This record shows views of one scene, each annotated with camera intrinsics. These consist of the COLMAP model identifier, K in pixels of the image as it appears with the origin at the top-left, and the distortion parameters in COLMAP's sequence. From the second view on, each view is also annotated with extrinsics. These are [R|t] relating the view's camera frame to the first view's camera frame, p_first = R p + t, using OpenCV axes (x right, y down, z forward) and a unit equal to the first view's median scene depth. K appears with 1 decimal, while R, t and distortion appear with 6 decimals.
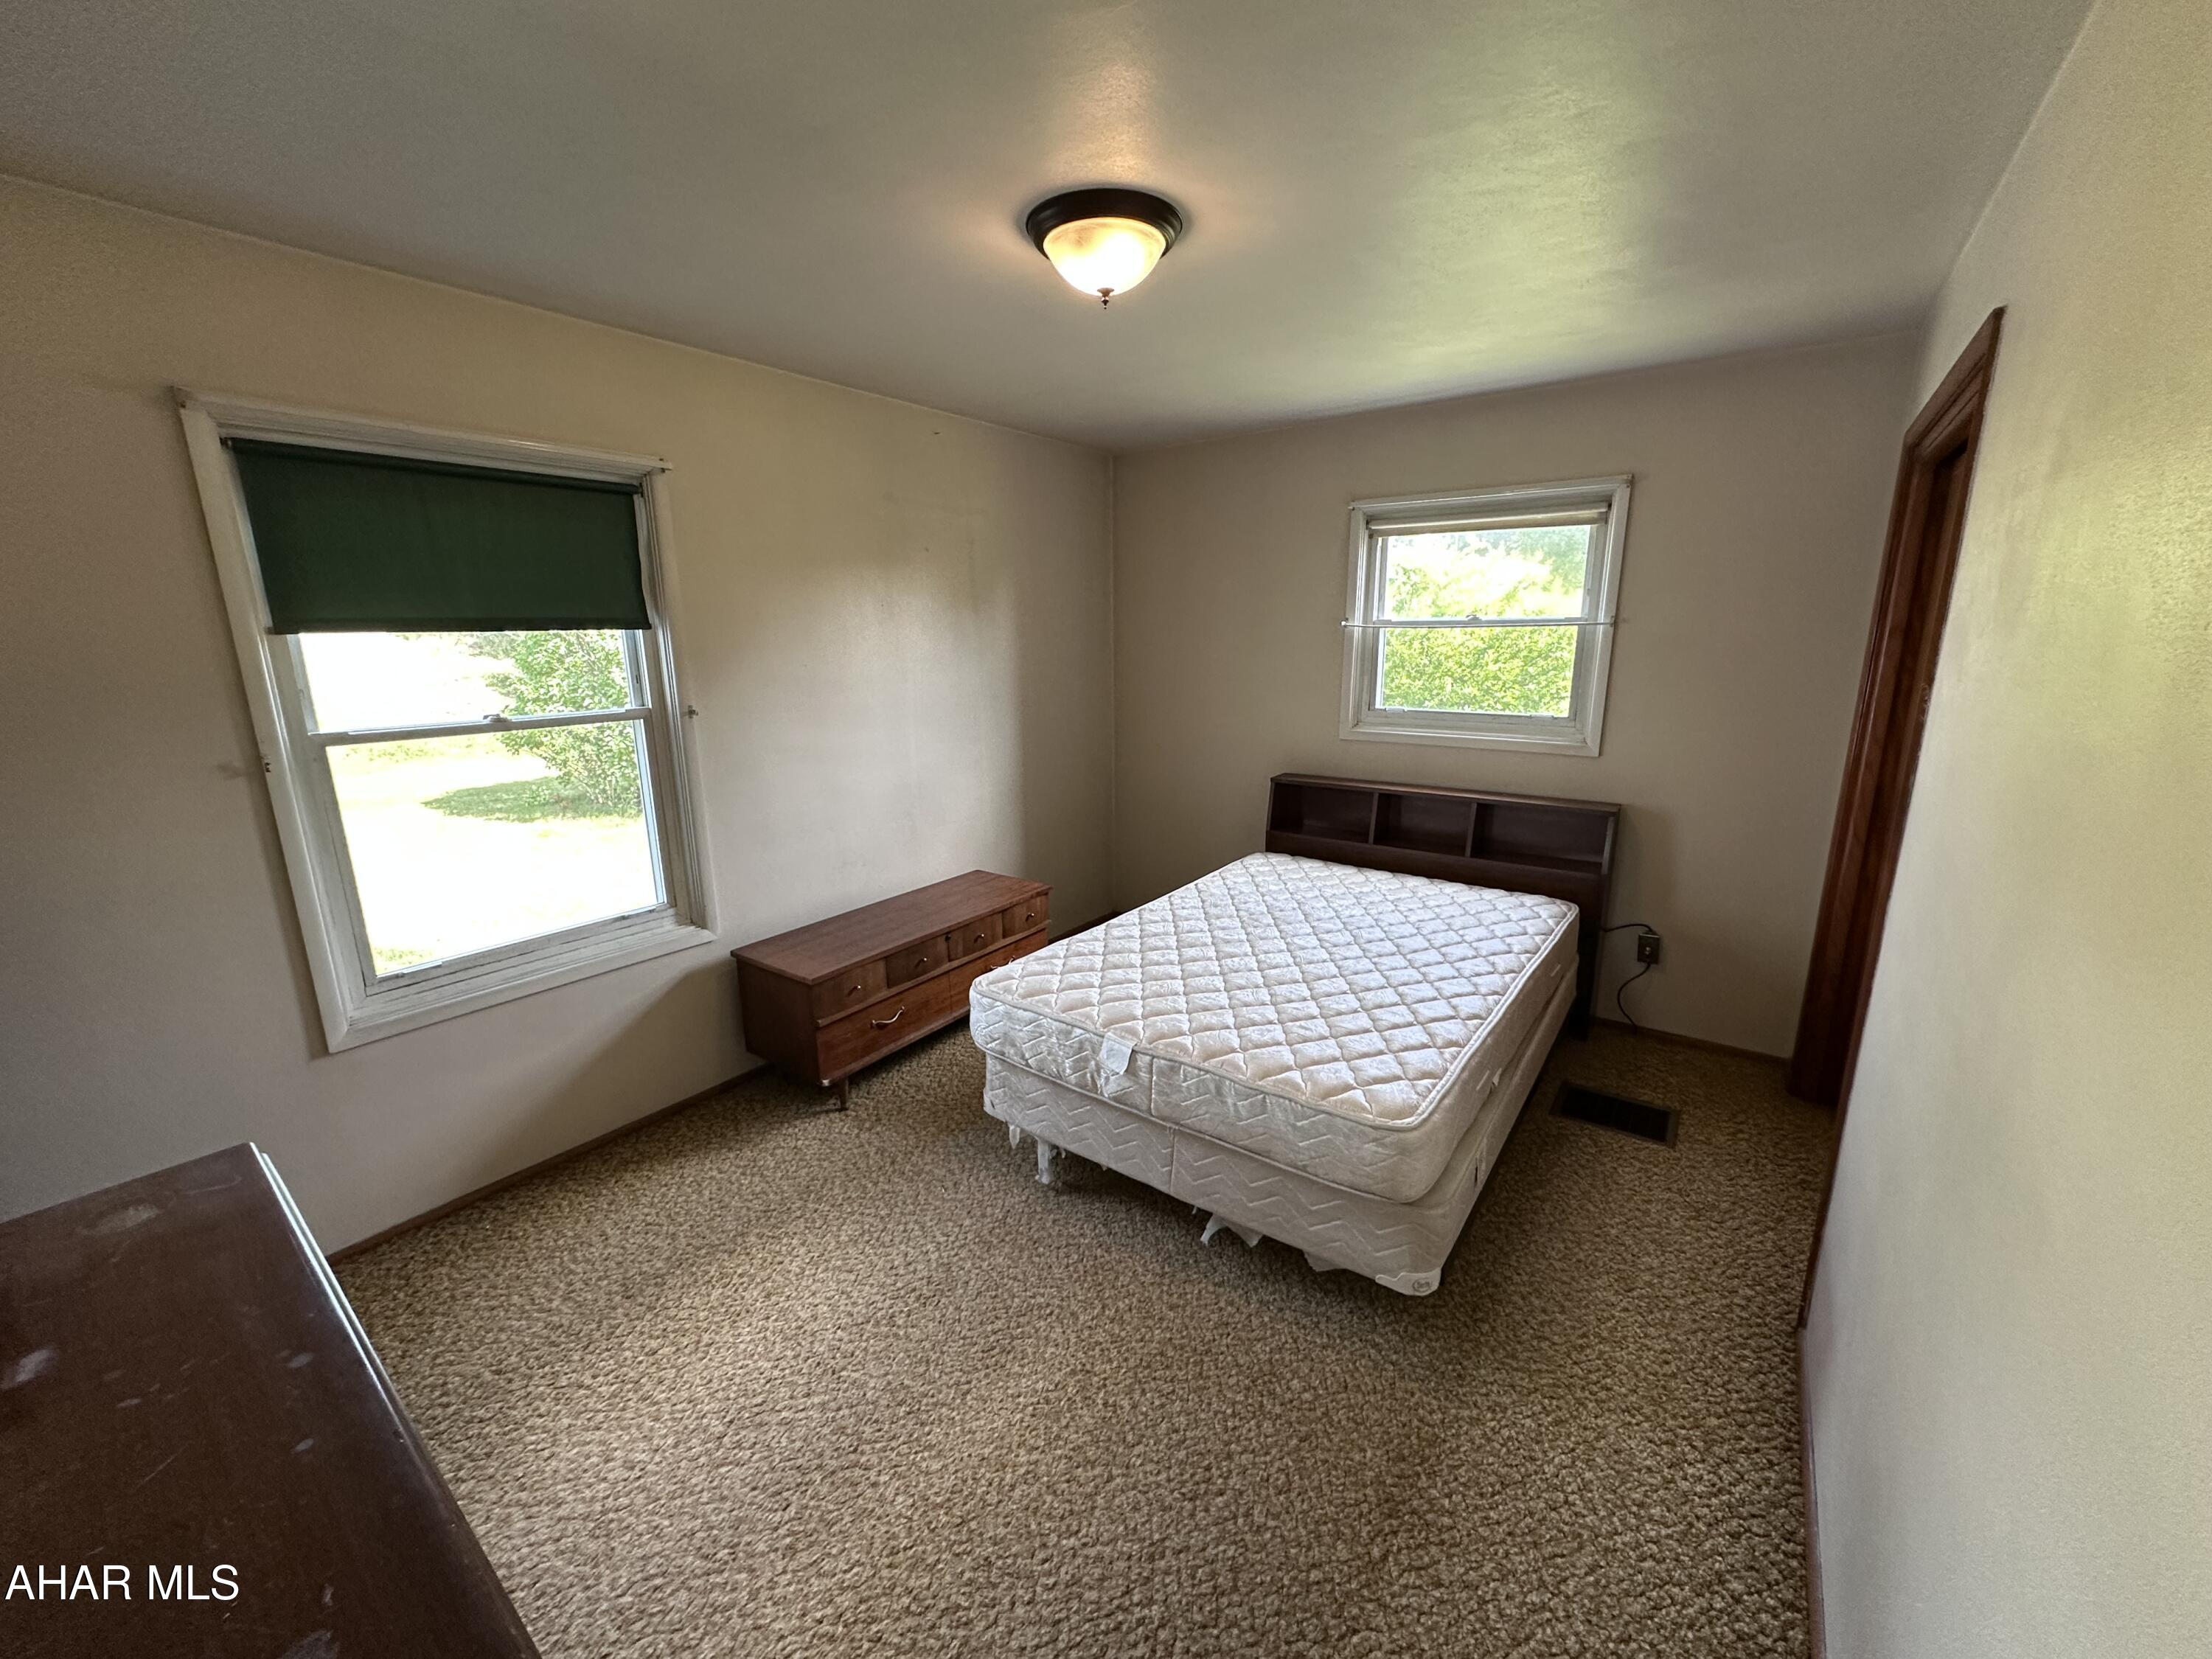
lens RADIAL K [[876.8, 0, 1107.1], [0, 876.8, 836.0], [0, 0, 1]] dist [-0.002736, -0.000259]
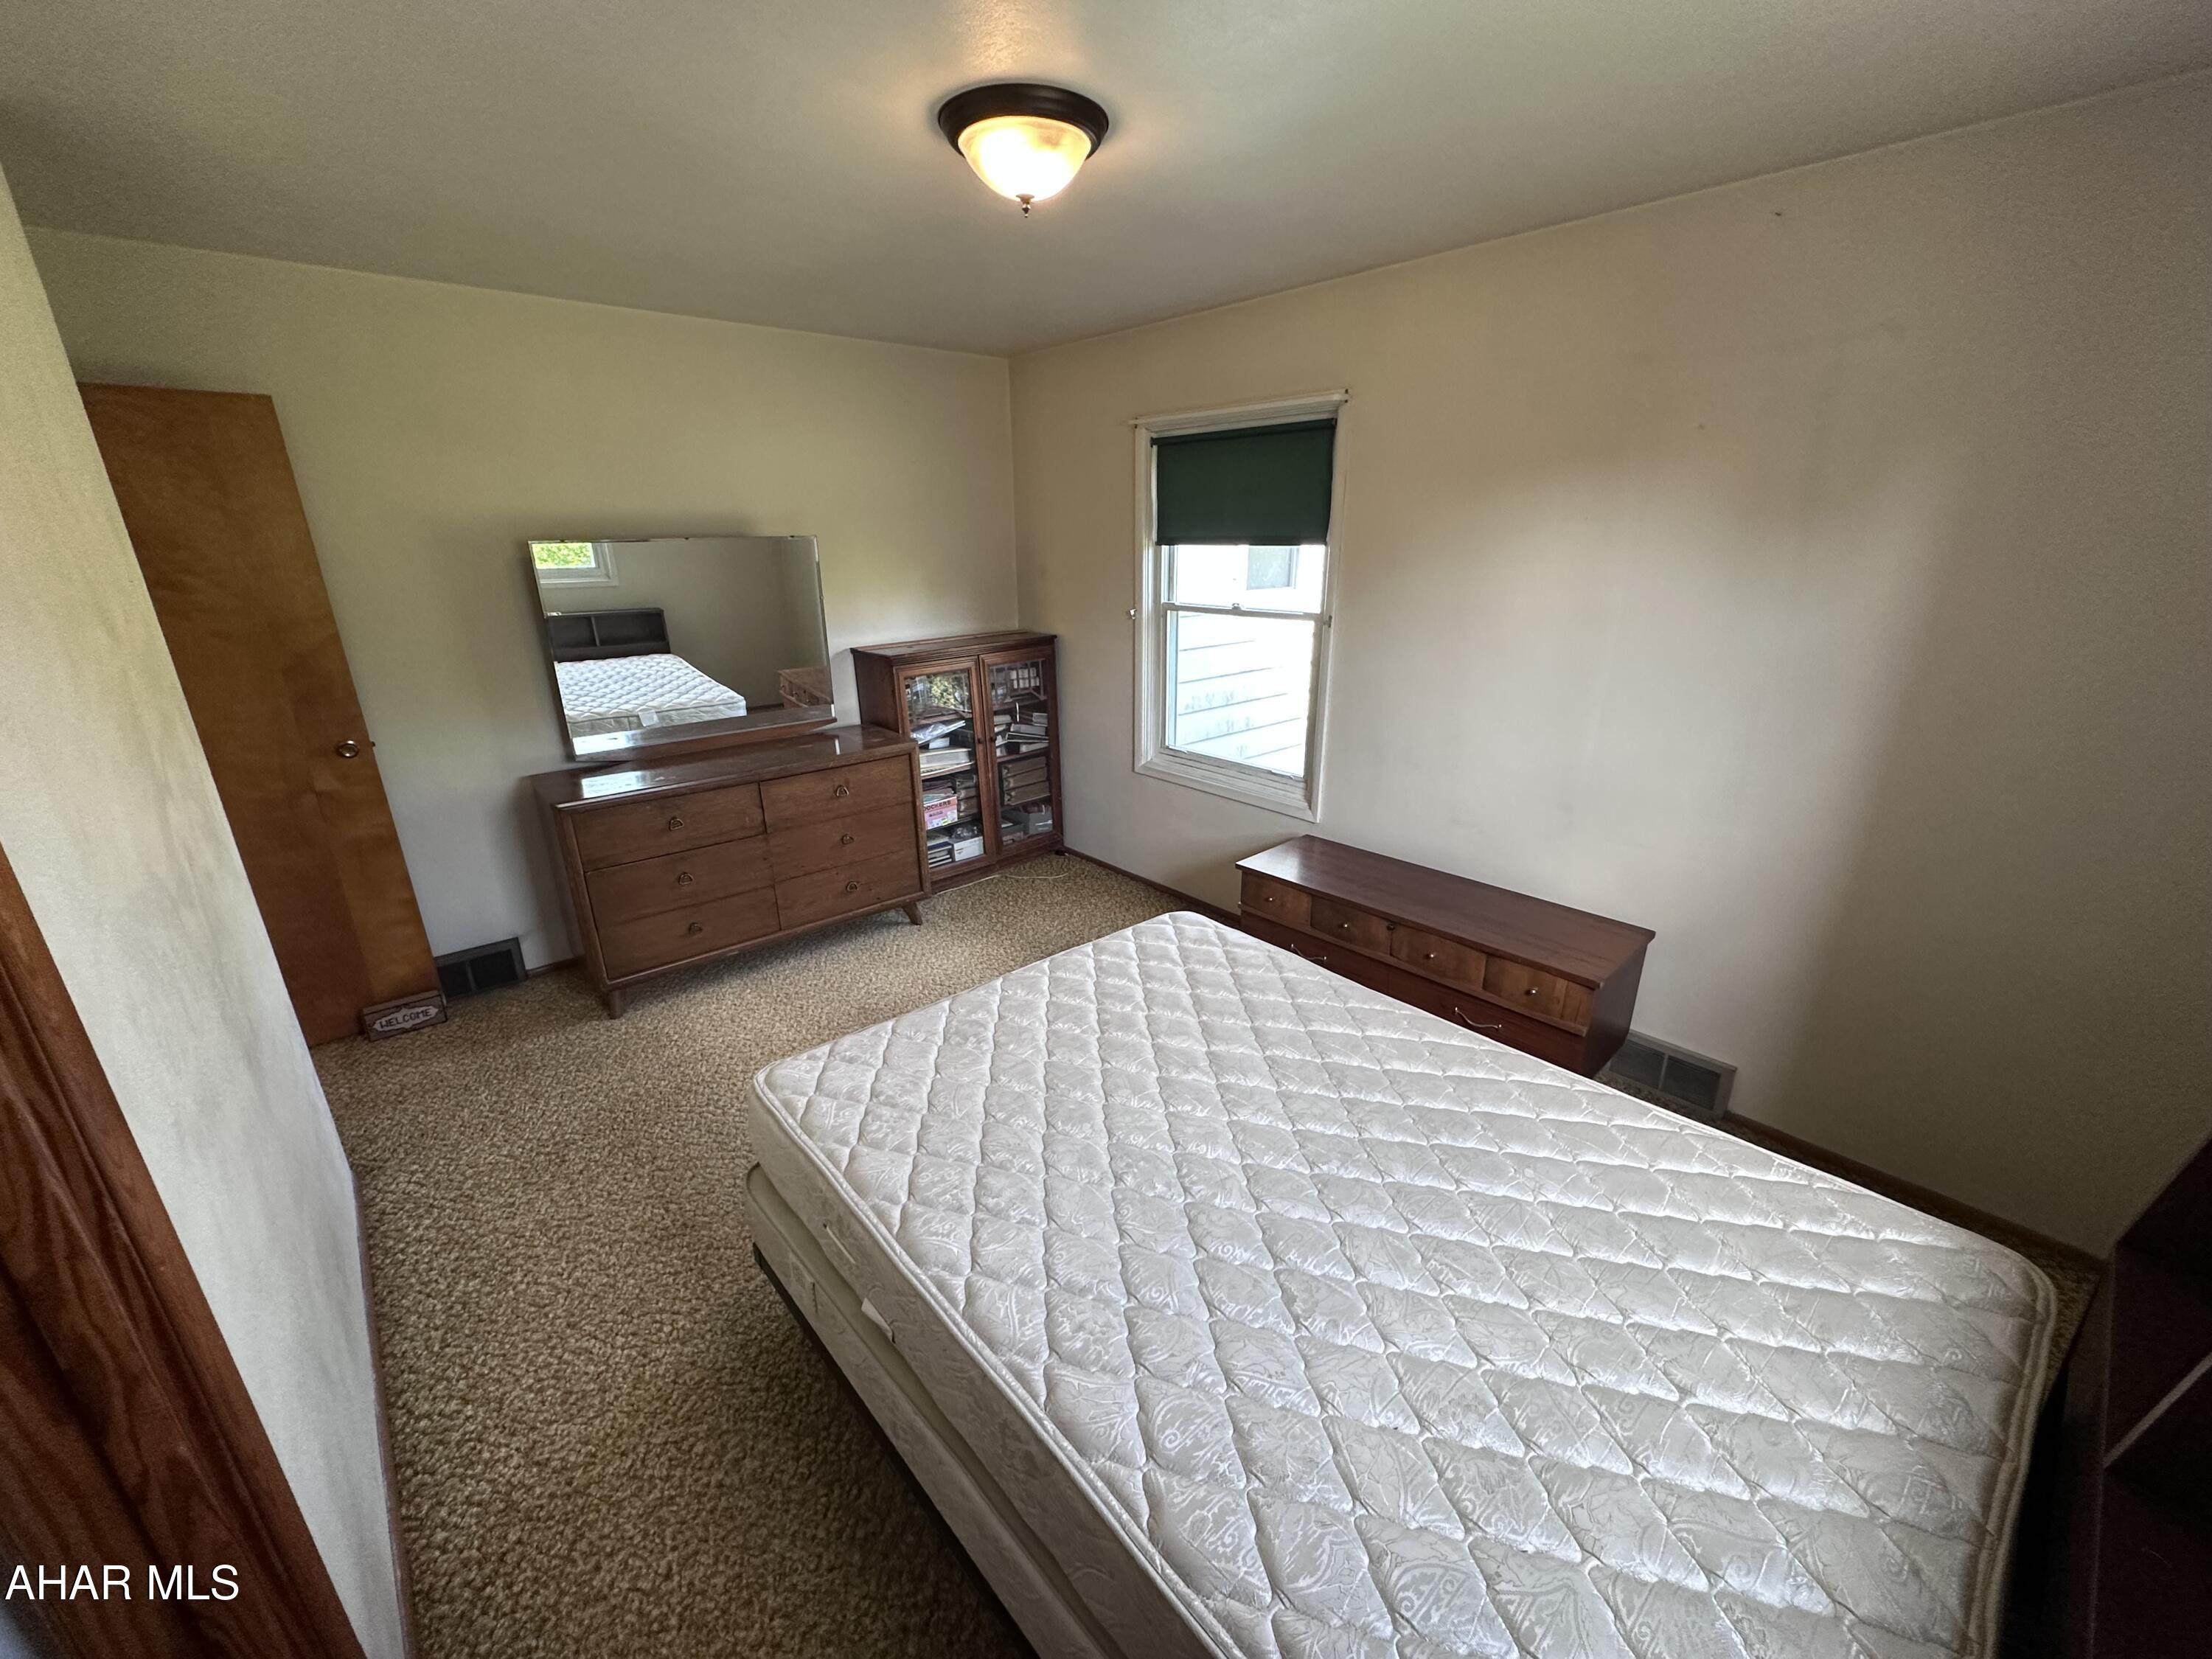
lens RADIAL K [[876.8, 0, 1107.1], [0, 876.8, 836.0], [0, 0, 1]] dist [-0.002736, -0.000259]
pose [[-0.204926, 0.335028, -0.919653, 0.886438], [-0.215666, 0.901045, 0.376306, -0.317129], [0.954722, 0.275453, -0.112394, 1.145110]]
